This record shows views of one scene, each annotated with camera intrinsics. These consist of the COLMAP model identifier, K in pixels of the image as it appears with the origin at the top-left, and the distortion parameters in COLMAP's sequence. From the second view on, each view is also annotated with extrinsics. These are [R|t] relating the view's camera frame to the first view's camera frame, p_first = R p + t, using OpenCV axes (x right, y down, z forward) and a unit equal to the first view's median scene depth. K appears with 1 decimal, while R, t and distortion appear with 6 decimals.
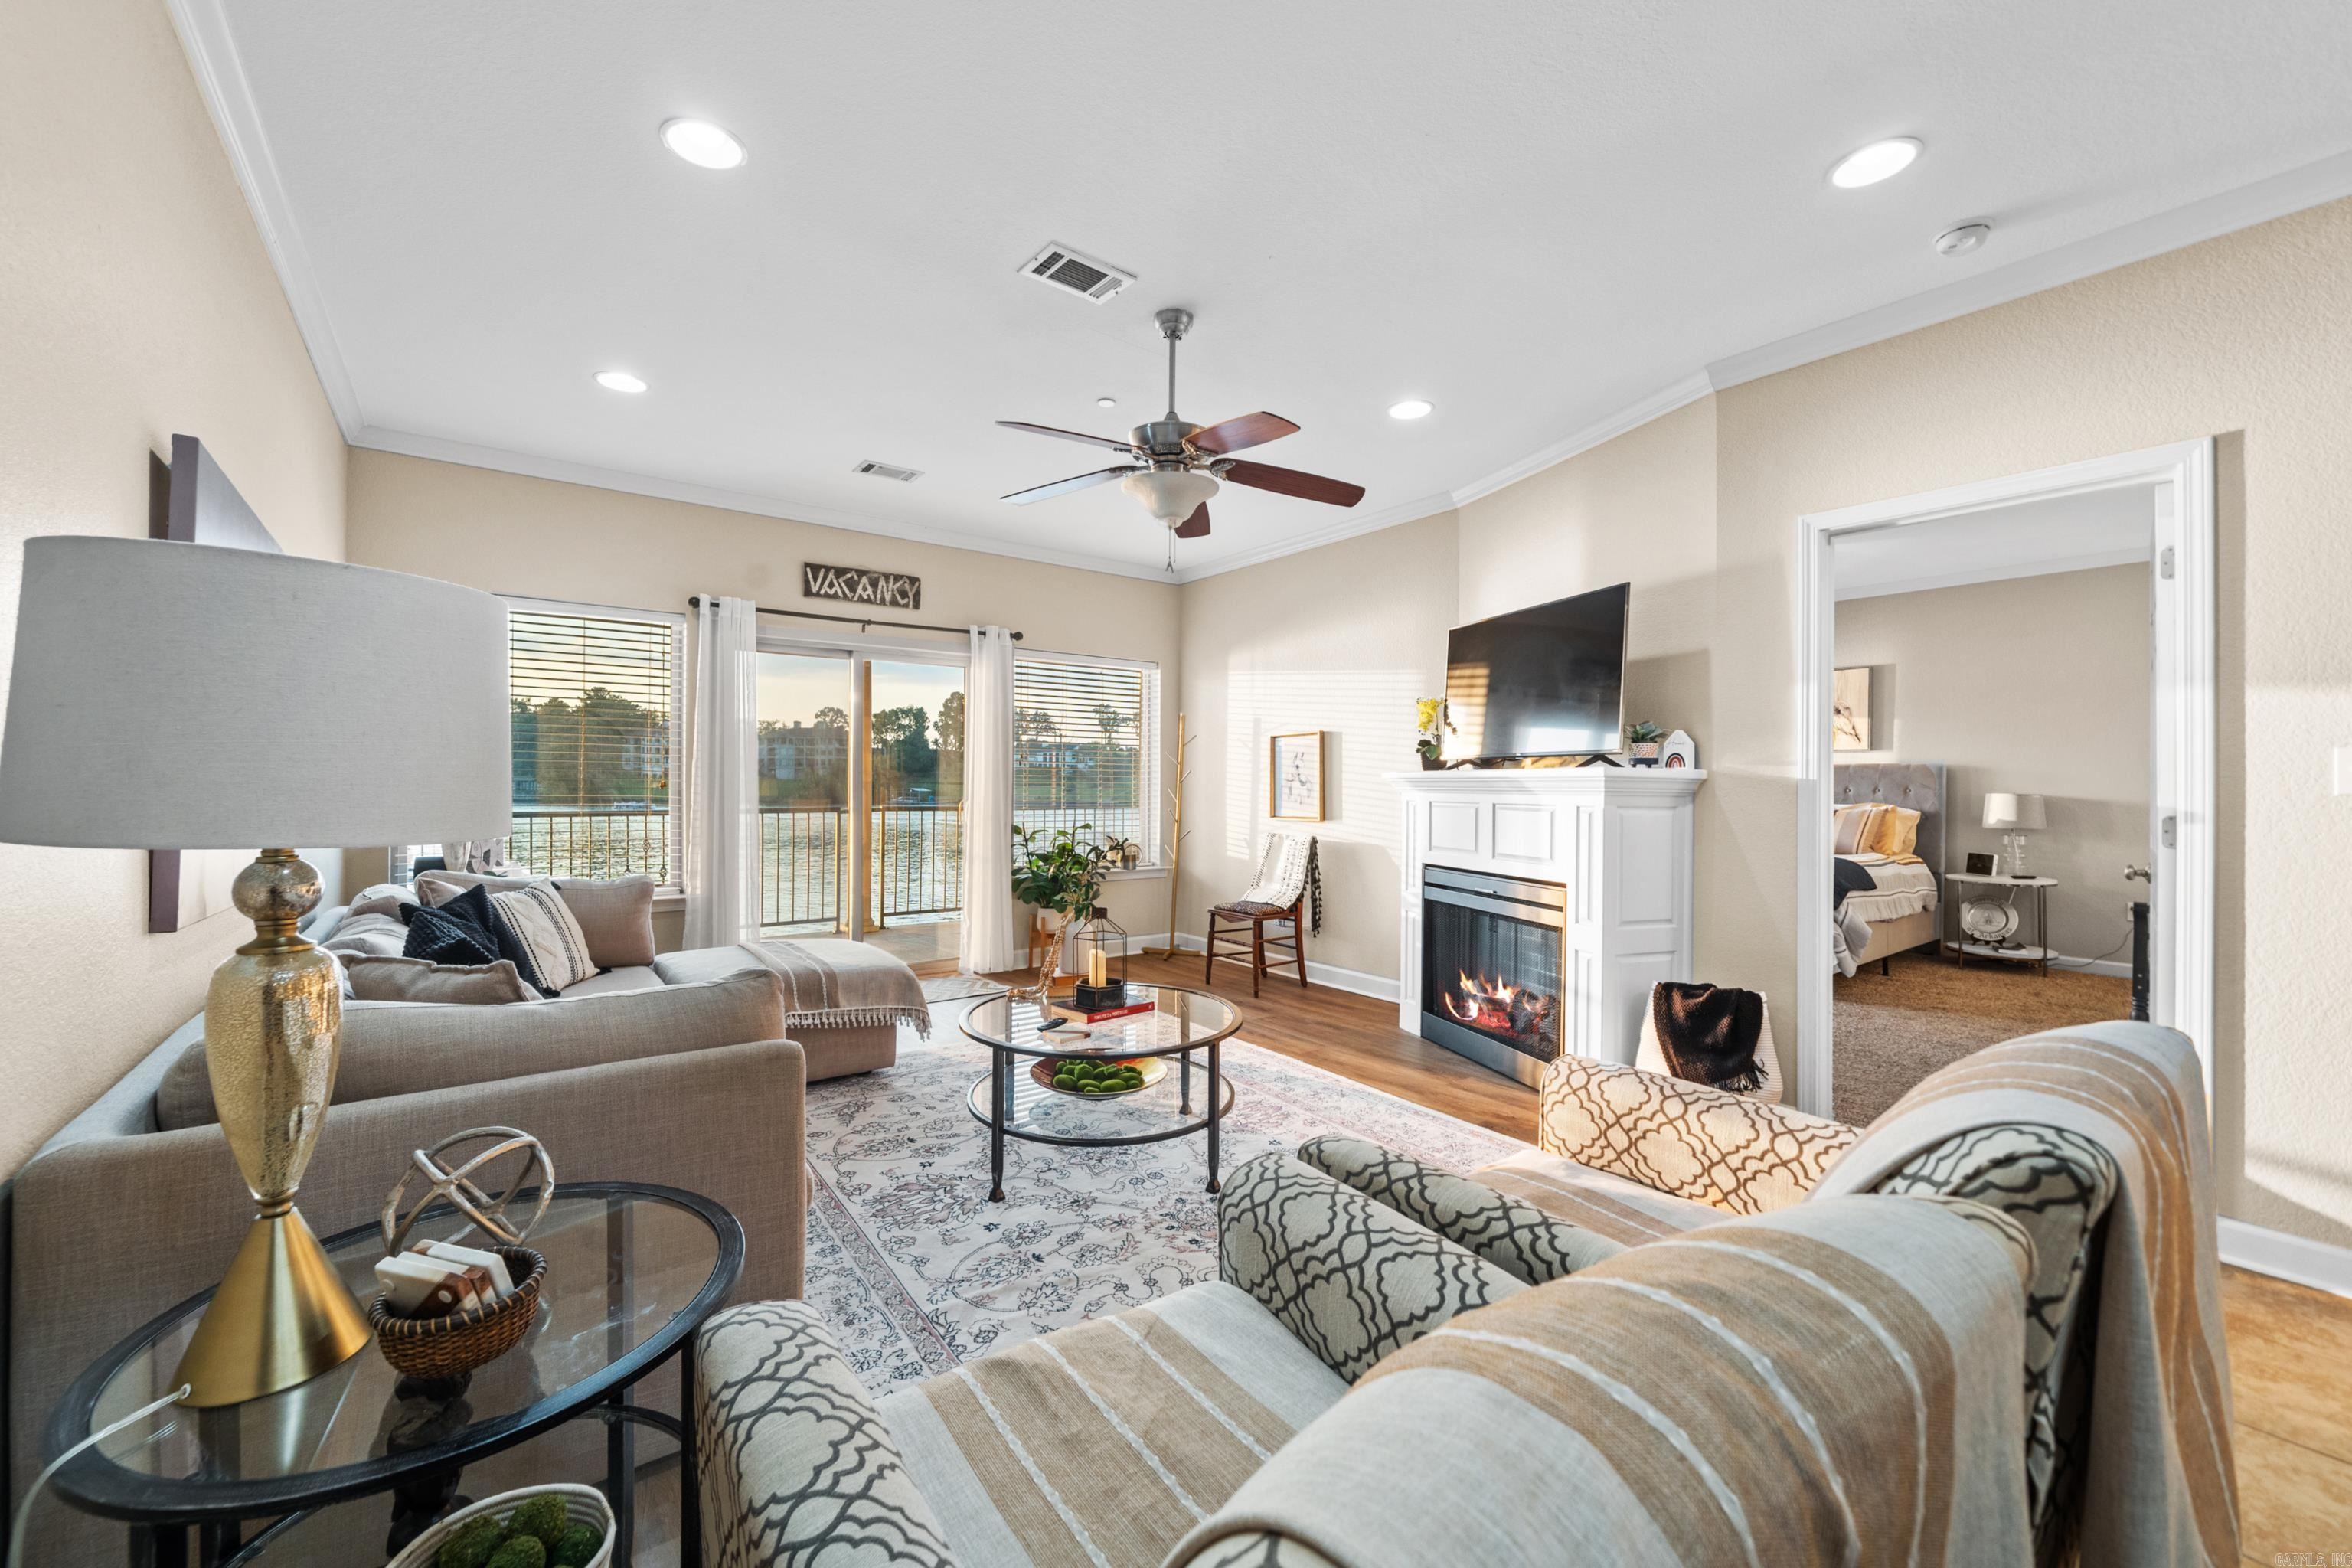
lens RADIAL K [[915.5, 0, 1167.1], [0, 915.5, 783.9], [0, 0, 1]] dist [0.001347, -0.000053]
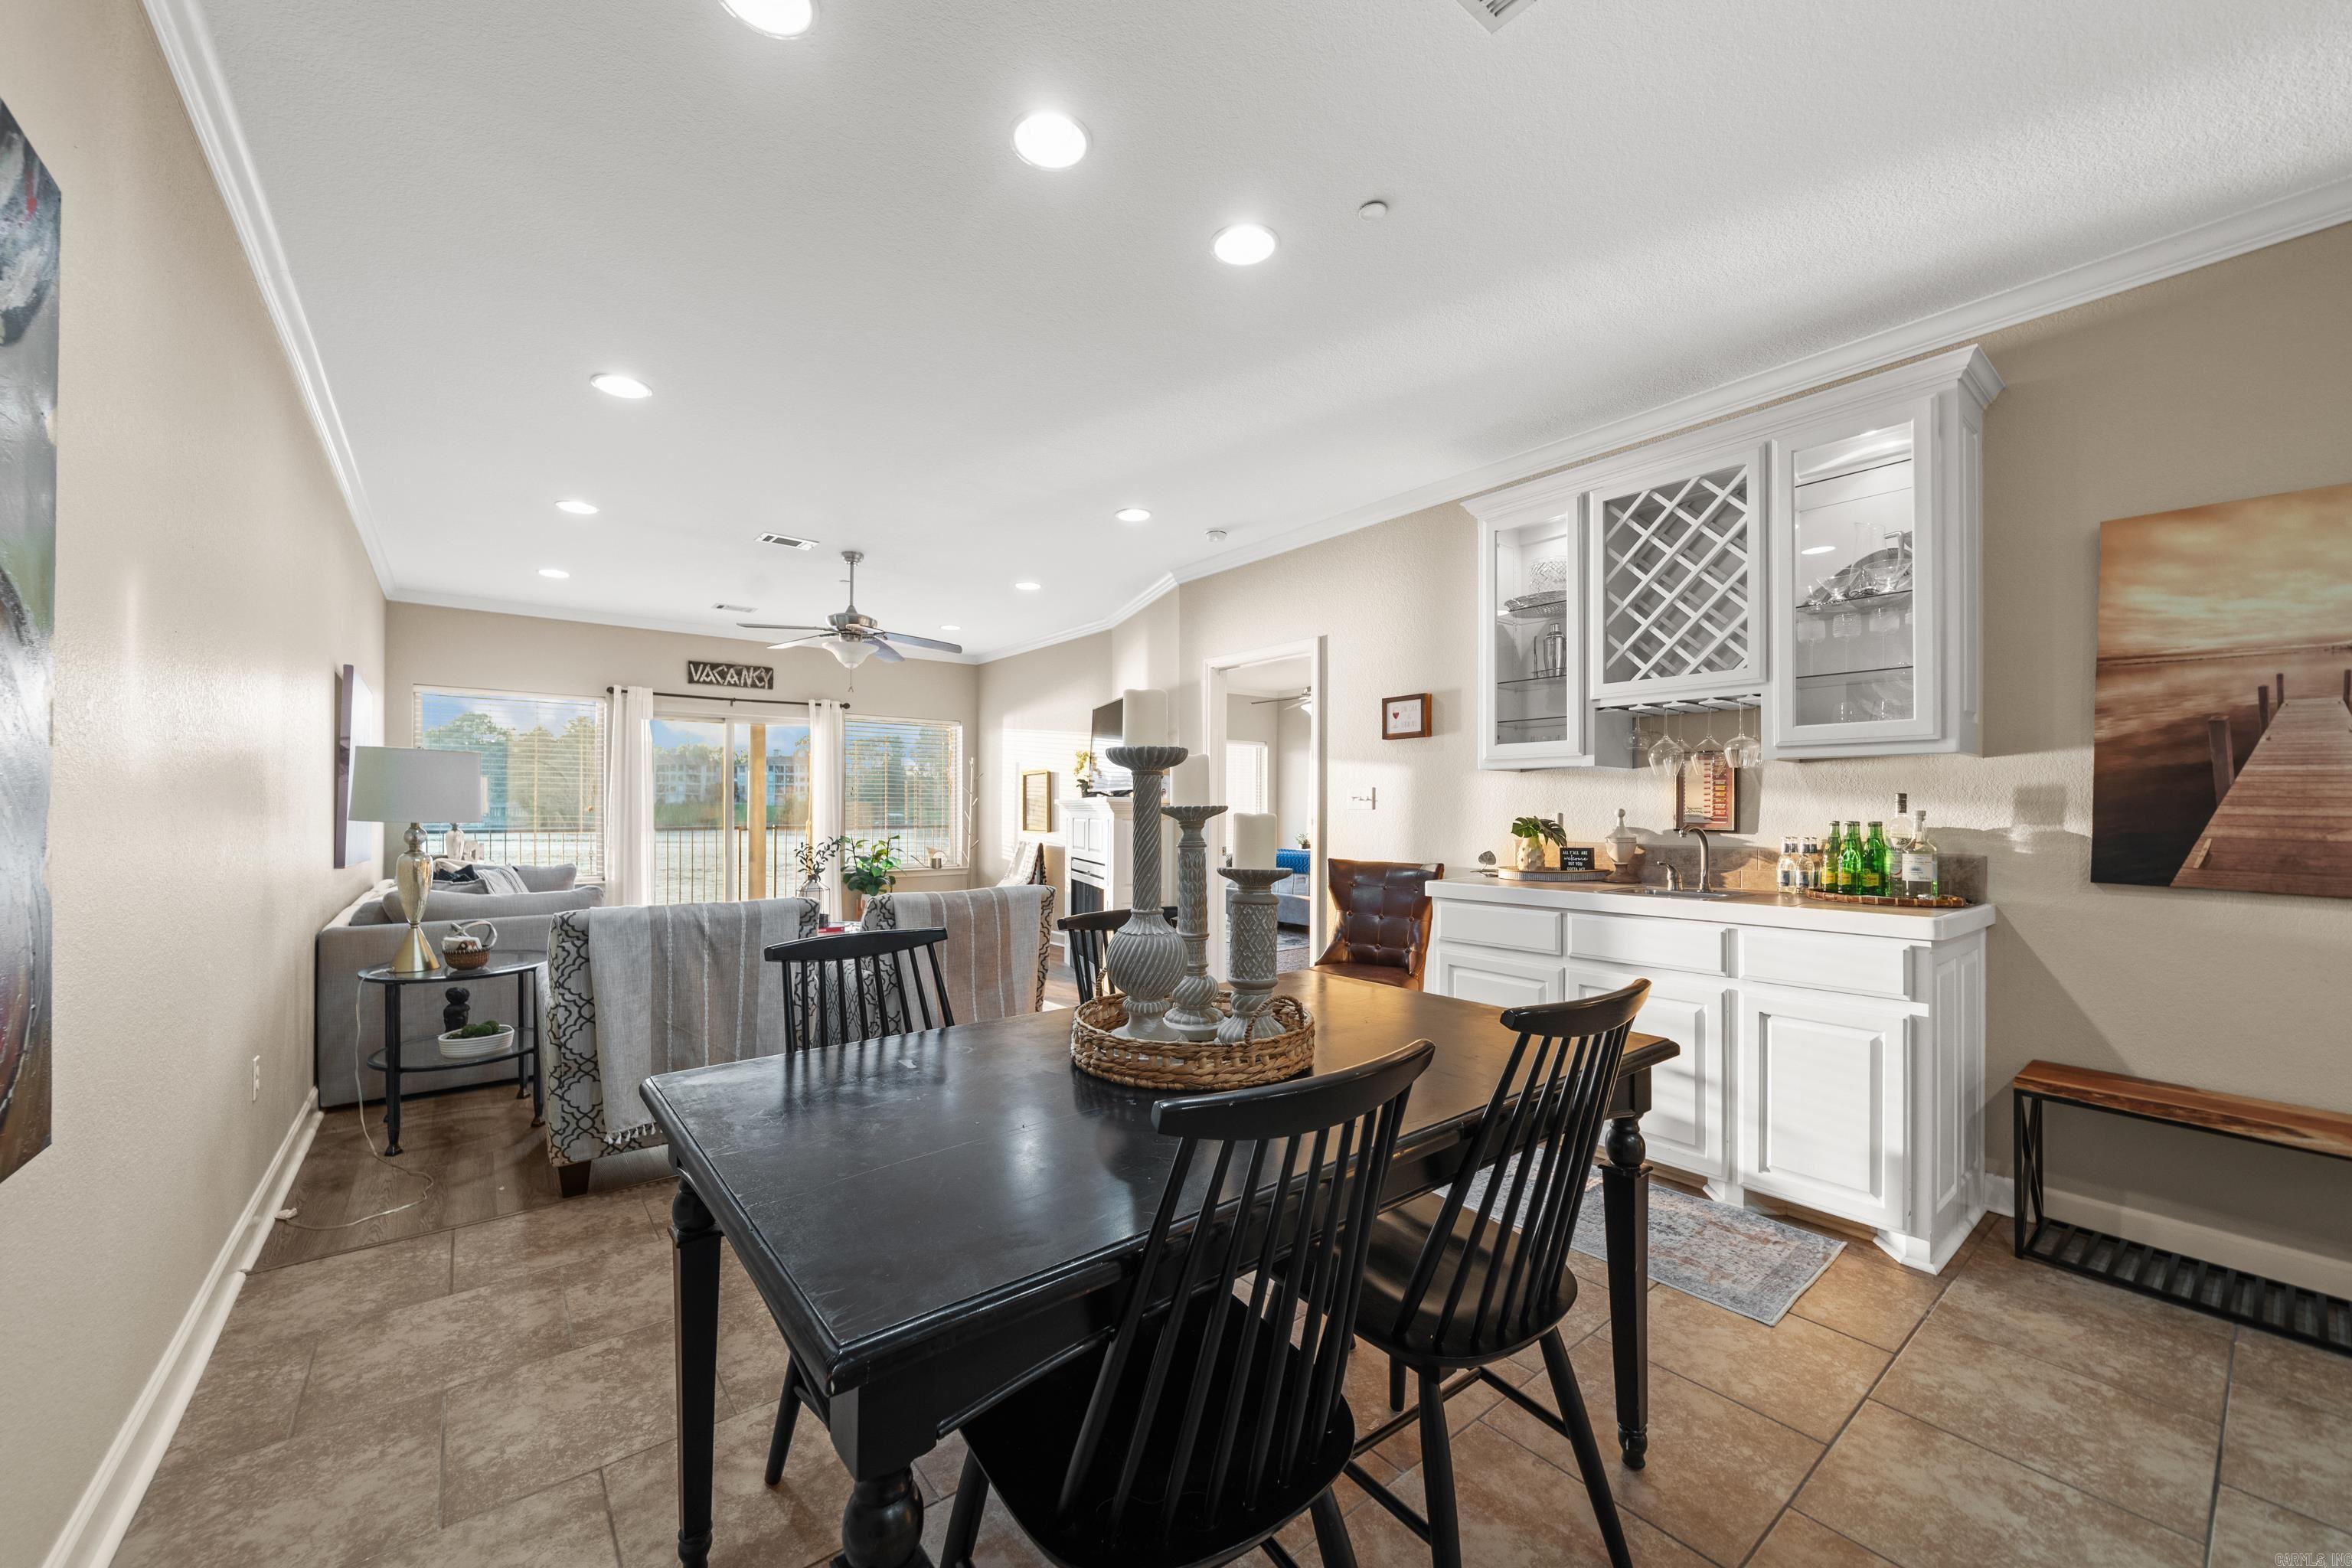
lens RADIAL K [[886.2, 0, 1173.2], [0, 886.2, 806.7], [0, 0, 1]] dist [-0.008422, -0.000032]
pose [[0.999469, -0.004470, 0.032284, 0.334645], [0.004552, 0.999987, -0.002485, 0.004222], [-0.032272, 0.002630, 0.999476, -0.451267]]
